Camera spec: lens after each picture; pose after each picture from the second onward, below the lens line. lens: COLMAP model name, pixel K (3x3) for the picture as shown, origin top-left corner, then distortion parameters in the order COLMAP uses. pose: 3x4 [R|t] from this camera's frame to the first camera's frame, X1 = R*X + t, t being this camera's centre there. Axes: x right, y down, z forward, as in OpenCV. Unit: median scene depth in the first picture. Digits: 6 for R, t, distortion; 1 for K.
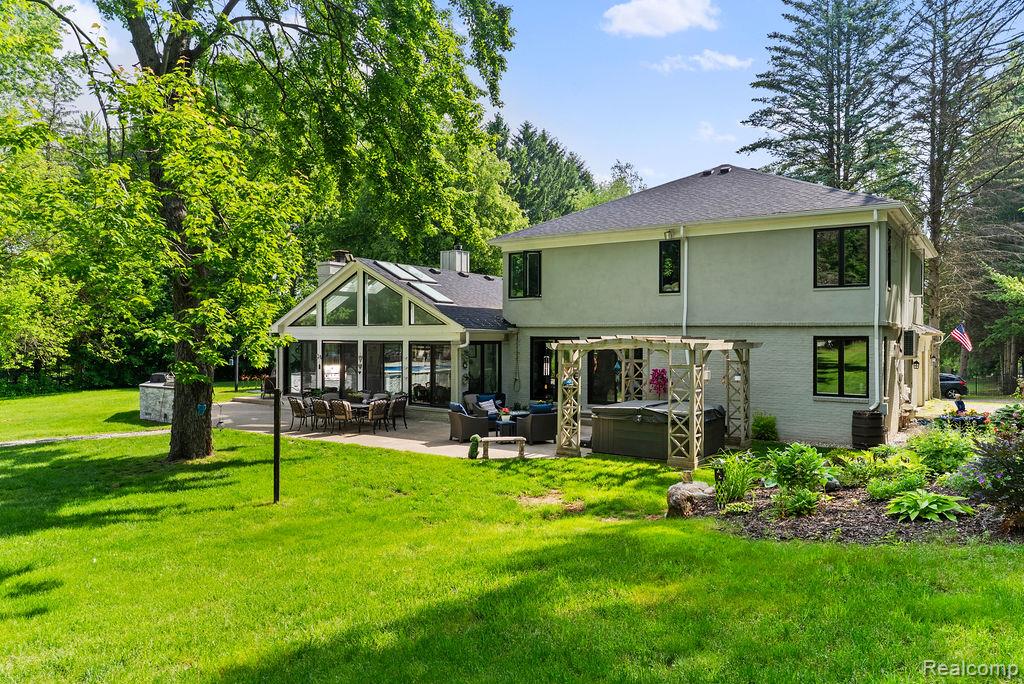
lens RADIAL K [[693.2, 0, 512.0], [0, 693.2, 342.0], [0, 0, 1]] dist [0.001327, 0.000204]
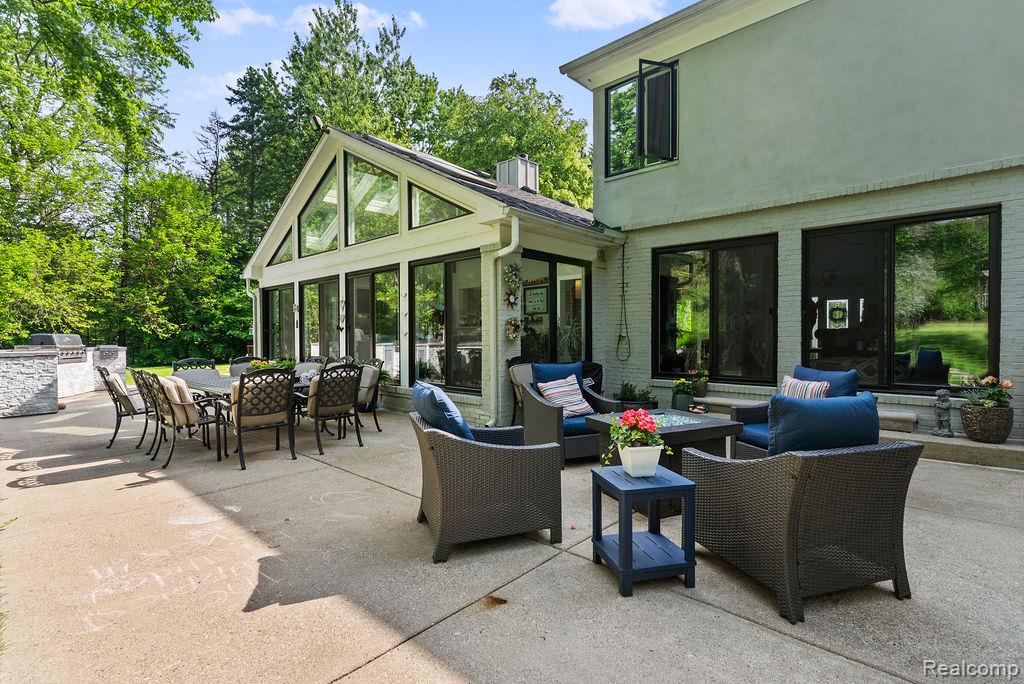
lens RADIAL K [[492.7, 0, 512.0], [0, 492.7, 342.0], [0, 0, 1]] dist [0.013300, 0.000069]
pose [[0.988829, -0.004710, -0.148978, -0.019866], [0.005400, 0.999976, 0.004229, 0.057128], [0.148955, -0.004986, 0.988831, 0.656804]]
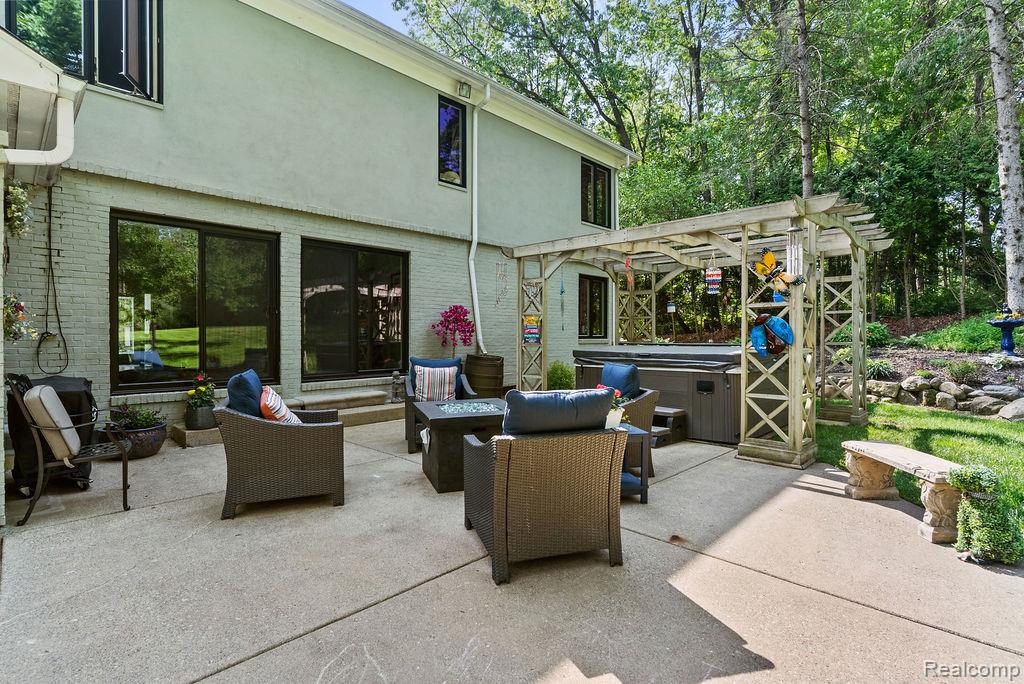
lens RADIAL K [[498.6, 0, 512.0], [0, 498.6, 342.0], [0, 0, 1]] dist [-0.018645, 0.000379]
pose [[0.167441, -0.015694, 0.985757, -0.182378], [0.008865, 0.999857, 0.014413, 0.057063], [-0.985842, 0.006325, 0.167556, 0.784212]]
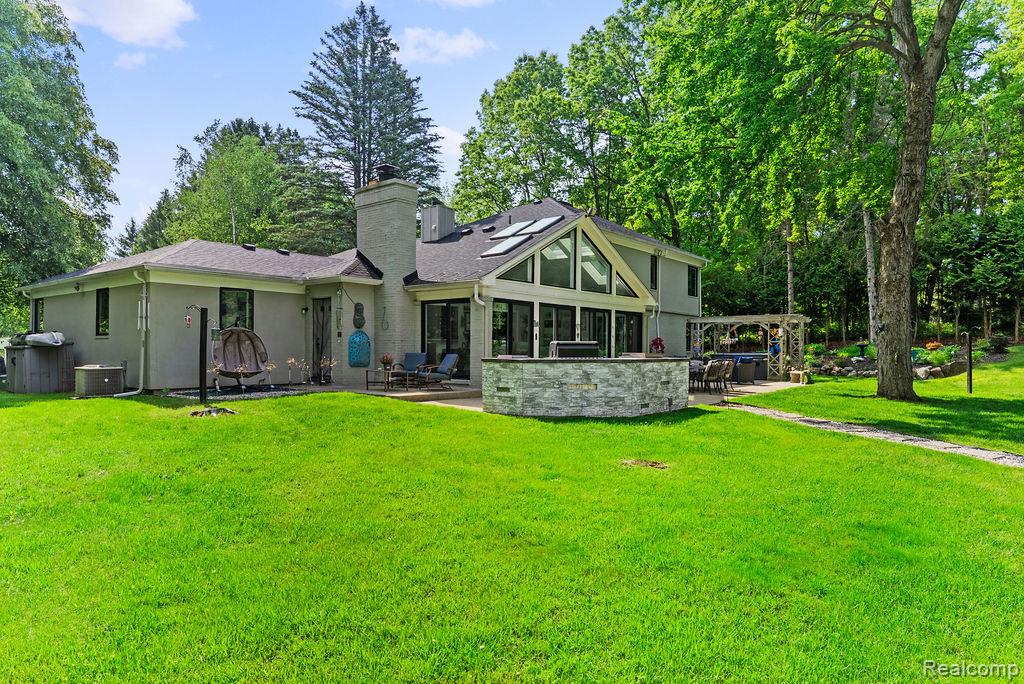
lens RADIAL K [[654.7, 0, 512.0], [0, 654.7, 342.0], [0, 0, 1]] dist [-0.101044, -0.000117]
pose [[0.068548, 0.011898, 0.997577, -1.104575], [0.007588, 0.999894, -0.012447, 0.055873], [-0.997619, 0.008423, 0.068450, 1.091183]]
